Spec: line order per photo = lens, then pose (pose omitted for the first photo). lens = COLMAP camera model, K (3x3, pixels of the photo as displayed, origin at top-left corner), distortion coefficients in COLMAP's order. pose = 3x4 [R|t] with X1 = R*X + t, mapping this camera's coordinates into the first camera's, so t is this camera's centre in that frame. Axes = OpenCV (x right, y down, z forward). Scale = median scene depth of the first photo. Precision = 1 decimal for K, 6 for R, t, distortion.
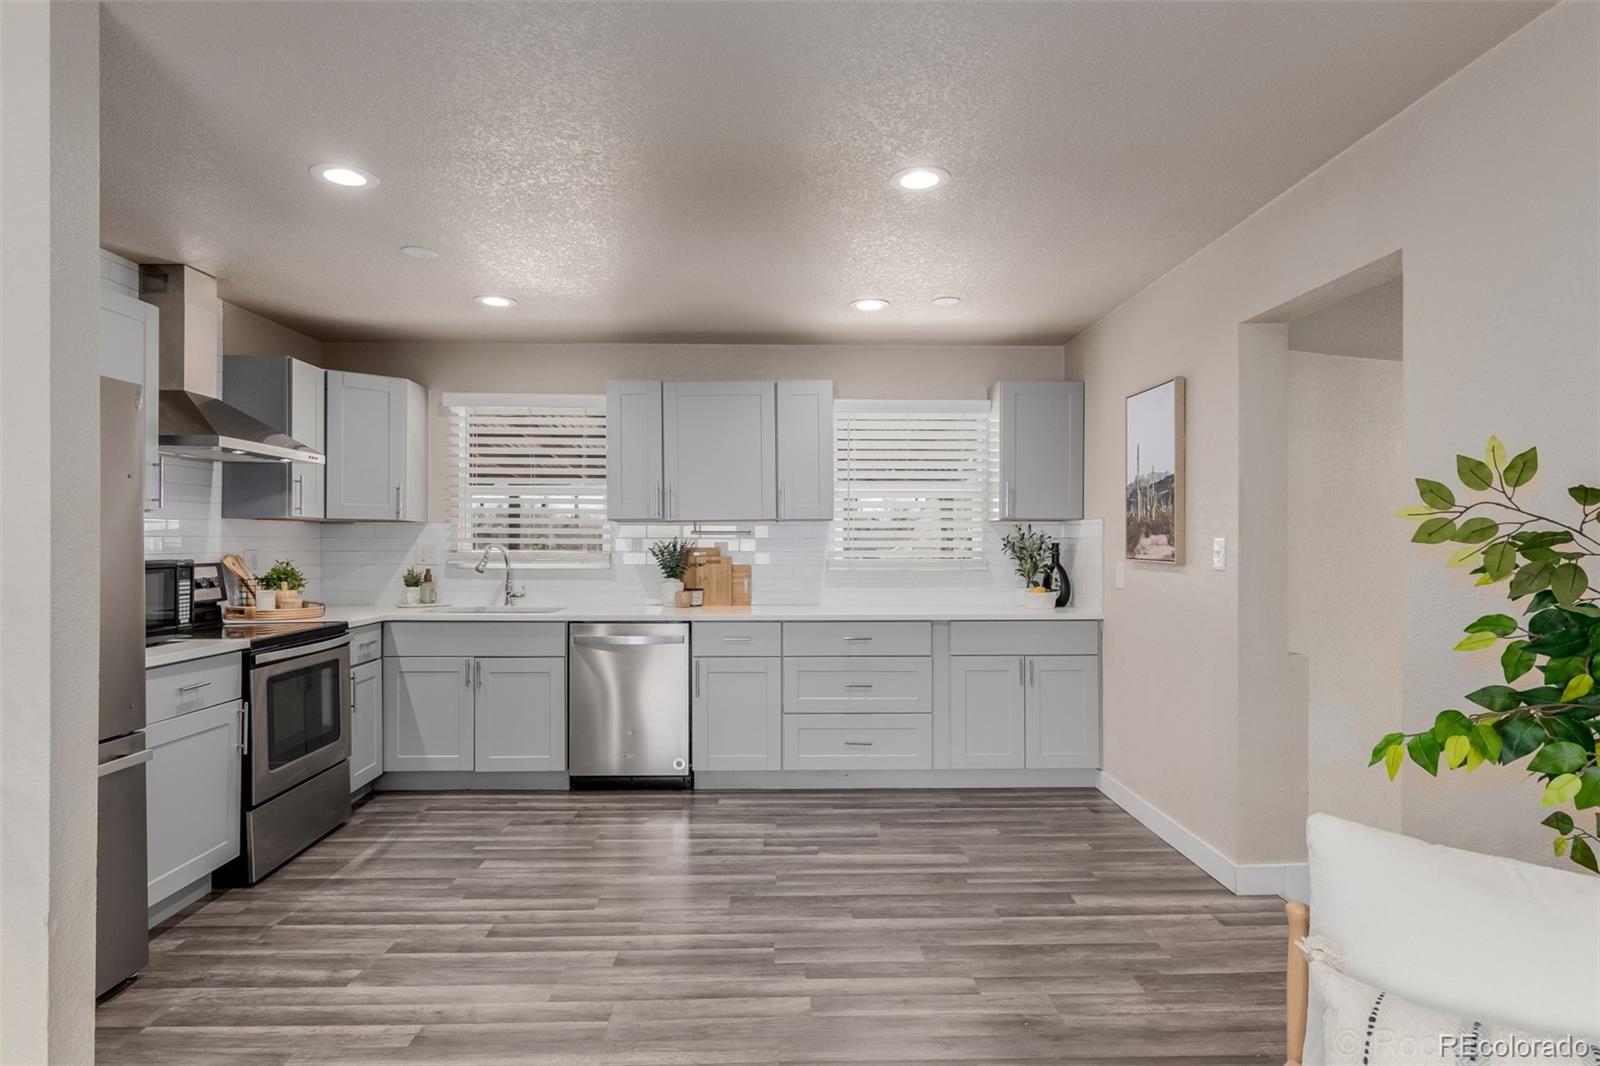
lens RADIAL K [[897.0, 0, 794.9], [0, 897.0, 534.5], [0, 0, 1]] dist [-0.003500, -0.000357]
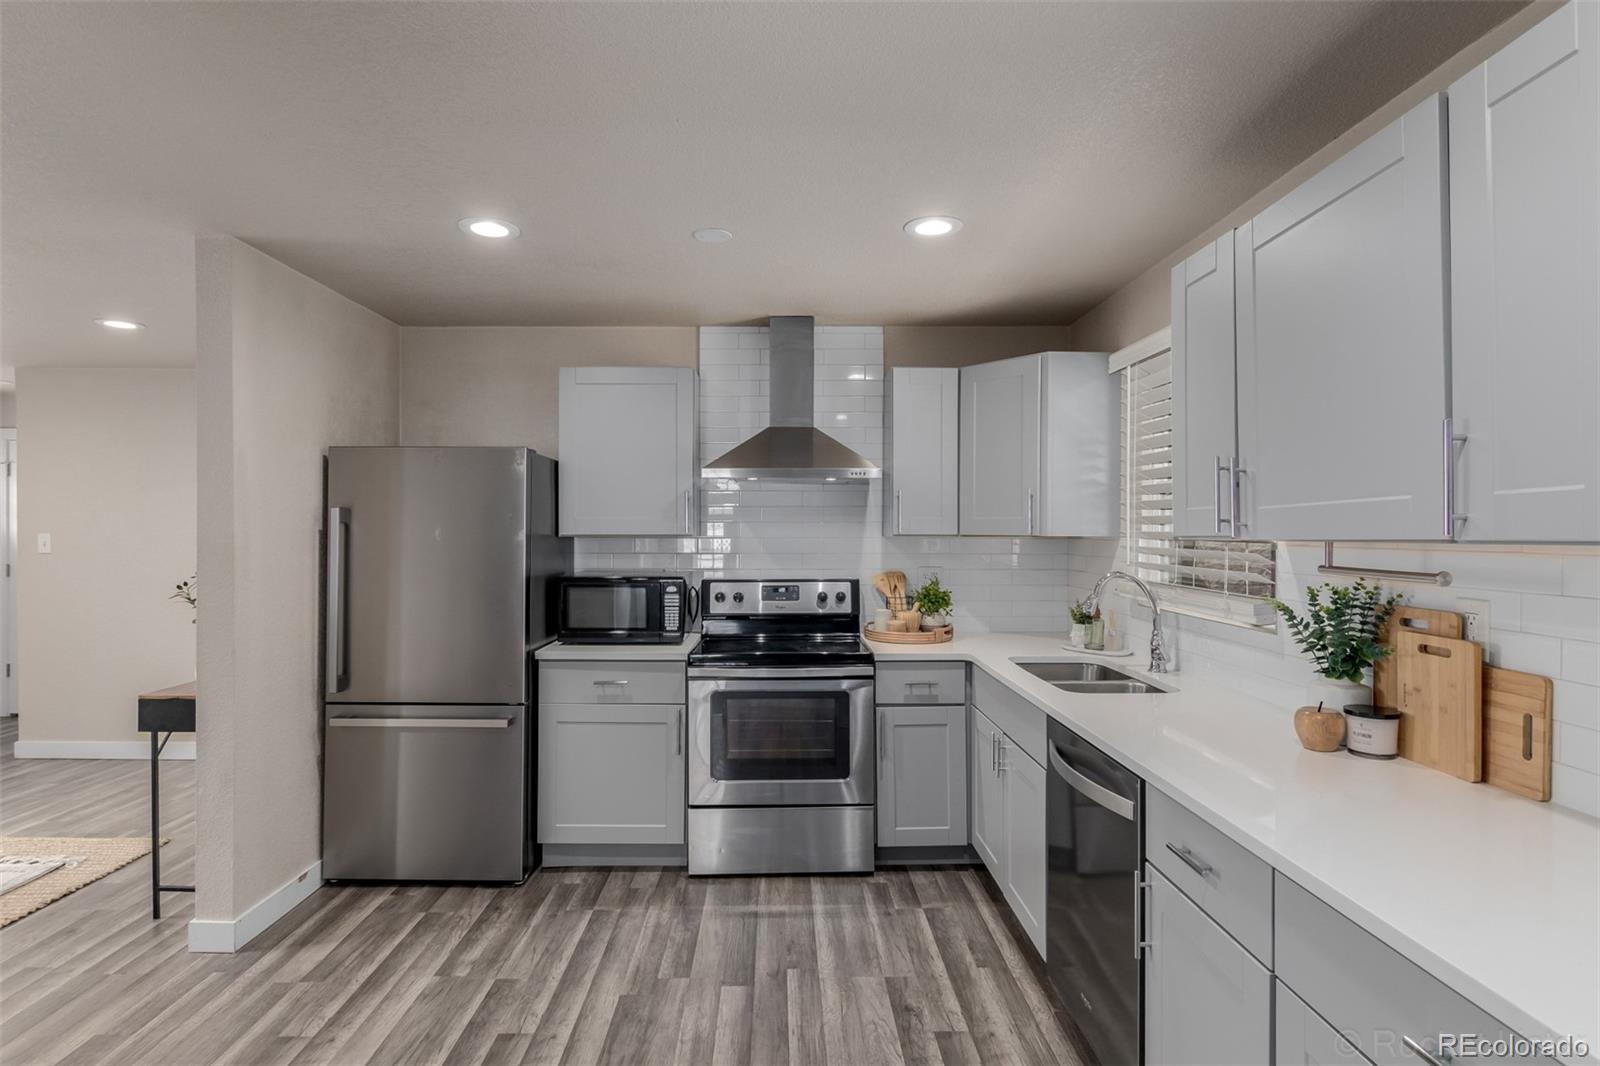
lens RADIAL K [[798.1, 0, 792.6], [0, 798.1, 539.7], [0, 0, 1]] dist [-0.004188, -0.002116]
pose [[-0.012205, 0.010041, -0.999875, 0.290880], [0.005612, 0.999935, 0.009973, -0.024021], [0.999910, -0.005489, -0.012261, 0.908178]]
